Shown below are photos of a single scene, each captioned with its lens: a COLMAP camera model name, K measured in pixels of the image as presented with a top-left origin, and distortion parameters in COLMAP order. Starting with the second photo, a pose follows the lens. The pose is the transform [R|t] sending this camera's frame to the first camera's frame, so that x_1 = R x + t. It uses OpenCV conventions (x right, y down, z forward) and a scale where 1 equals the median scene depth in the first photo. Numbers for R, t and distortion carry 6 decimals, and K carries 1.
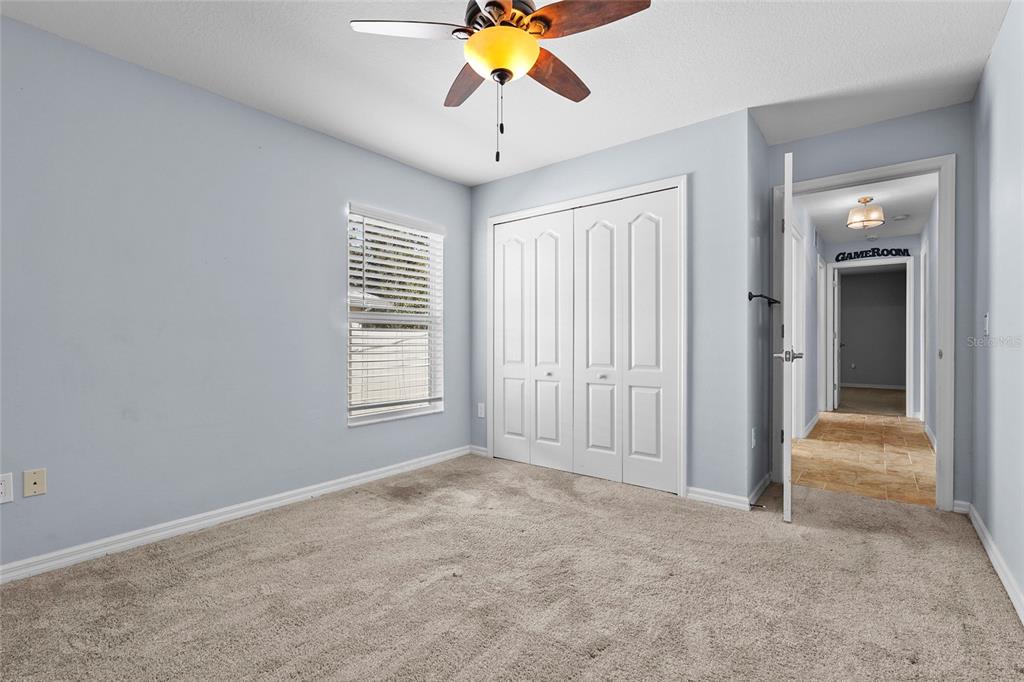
lens RADIAL K [[461.4, 0, 512.0], [0, 461.4, 341.0], [0, 0, 1]] dist [-0.002420, -0.000758]
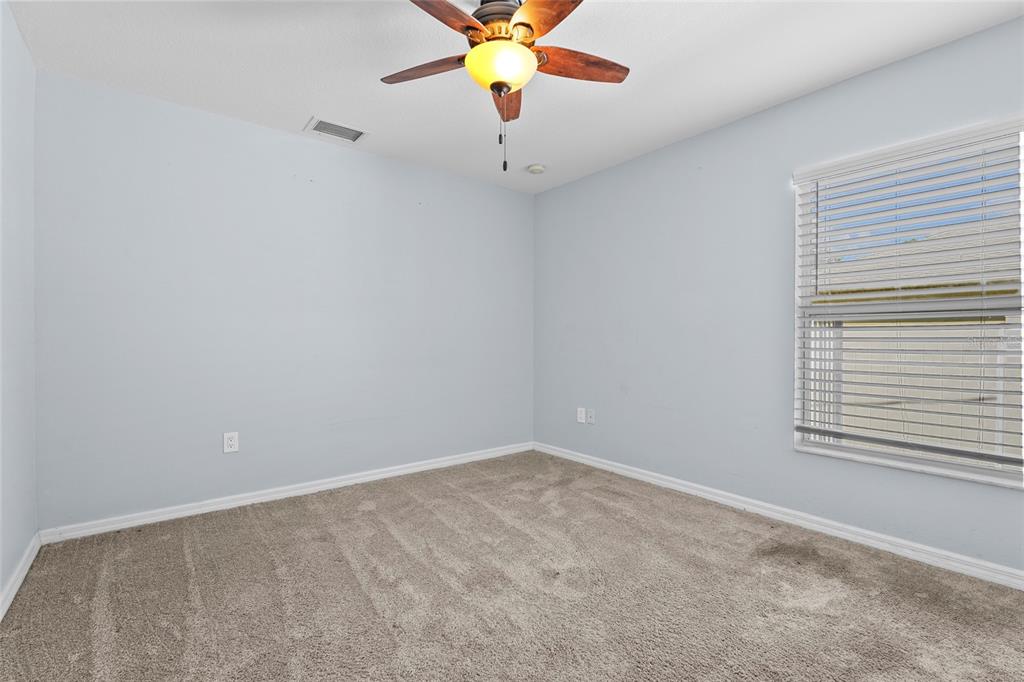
lens RADIAL K [[461.4, 0, 512.0], [0, 461.4, 341.0], [0, 0, 1]] dist [-0.002420, -0.000758]
pose [[-0.235458, 0.001912, -0.971883, 0.588855], [-0.004892, 0.999983, 0.003152, -0.004384], [0.971872, 0.005497, -0.235444, 0.759826]]
